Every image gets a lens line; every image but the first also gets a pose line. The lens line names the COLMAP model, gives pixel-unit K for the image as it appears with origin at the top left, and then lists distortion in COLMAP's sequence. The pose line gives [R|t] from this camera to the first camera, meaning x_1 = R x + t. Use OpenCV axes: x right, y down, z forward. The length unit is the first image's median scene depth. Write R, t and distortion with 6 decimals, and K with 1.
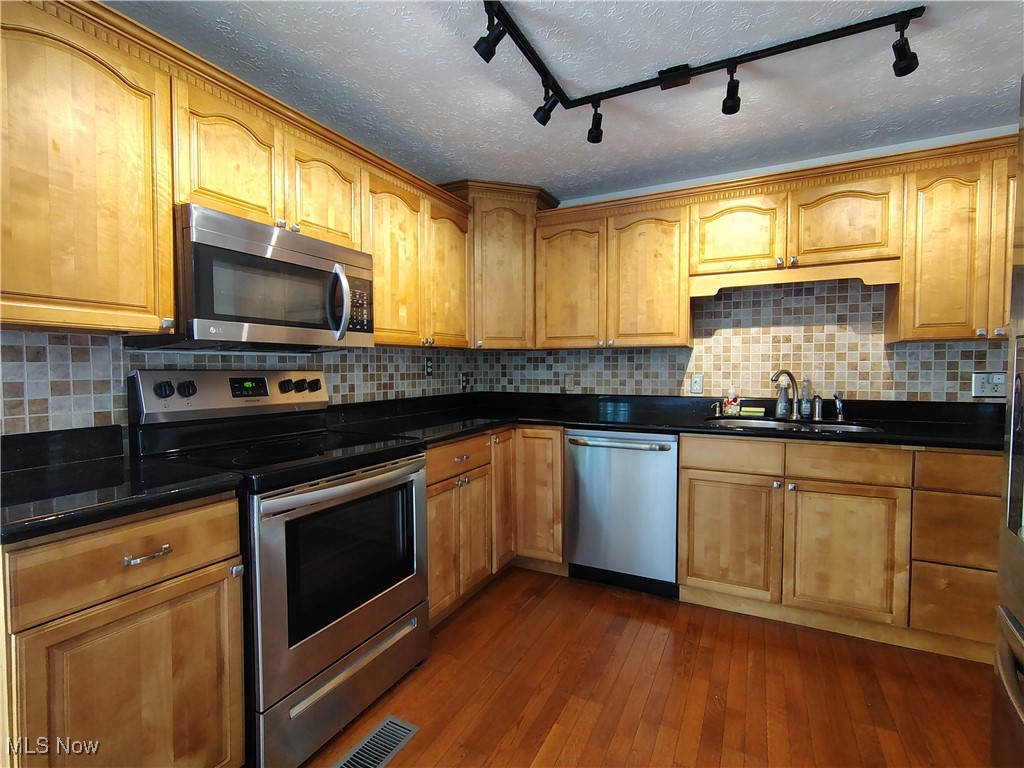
lens RADIAL K [[479.1, 0, 508.8], [0, 479.1, 386.8], [0, 0, 1]] dist [-0.012889, 0.005991]
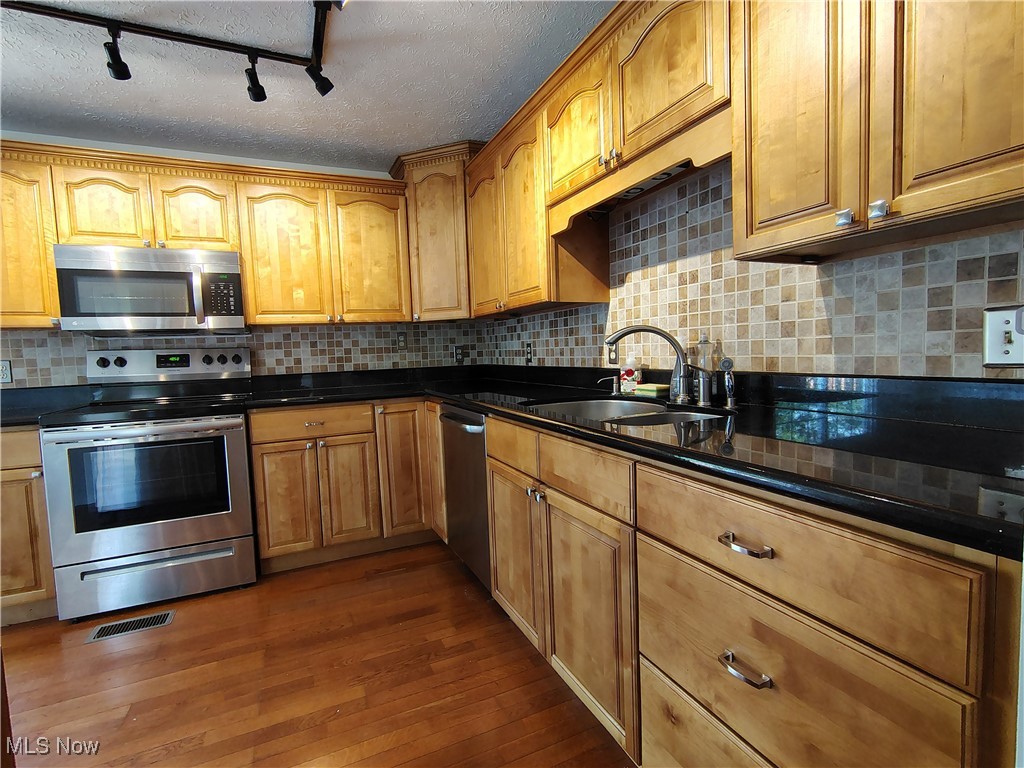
lens RADIAL K [[479.1, 0, 508.8], [0, 479.1, 386.8], [0, 0, 1]] dist [-0.012889, 0.005991]
pose [[0.789534, 0.021744, -0.613322, 0.801811], [0.008333, 0.998900, 0.046141, 0.014890], [0.613650, -0.041541, 0.788484, 0.352630]]
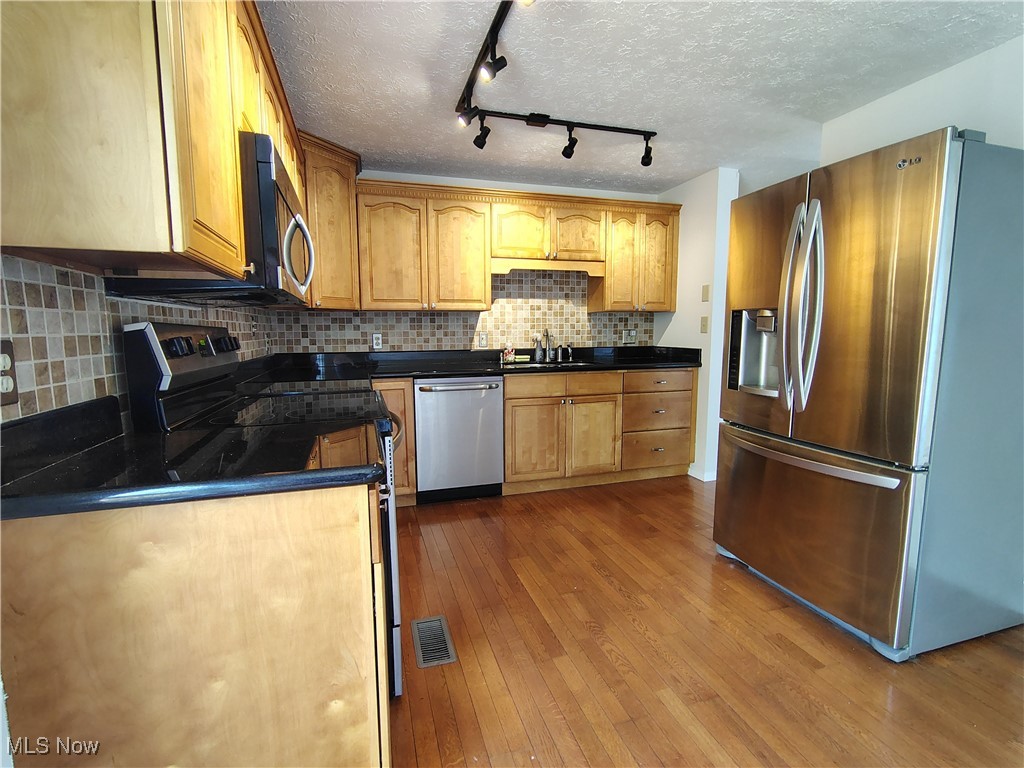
lens RADIAL K [[475.2, 0, 503.2], [0, 475.2, 385.9], [0, 0, 1]] dist [-0.004187, 0.000009]
pose [[0.719227, -0.082328, 0.689881, -0.537652], [0.033378, 0.995902, 0.084051, 0.013336], [-0.693973, -0.037425, 0.719027, 0.015654]]
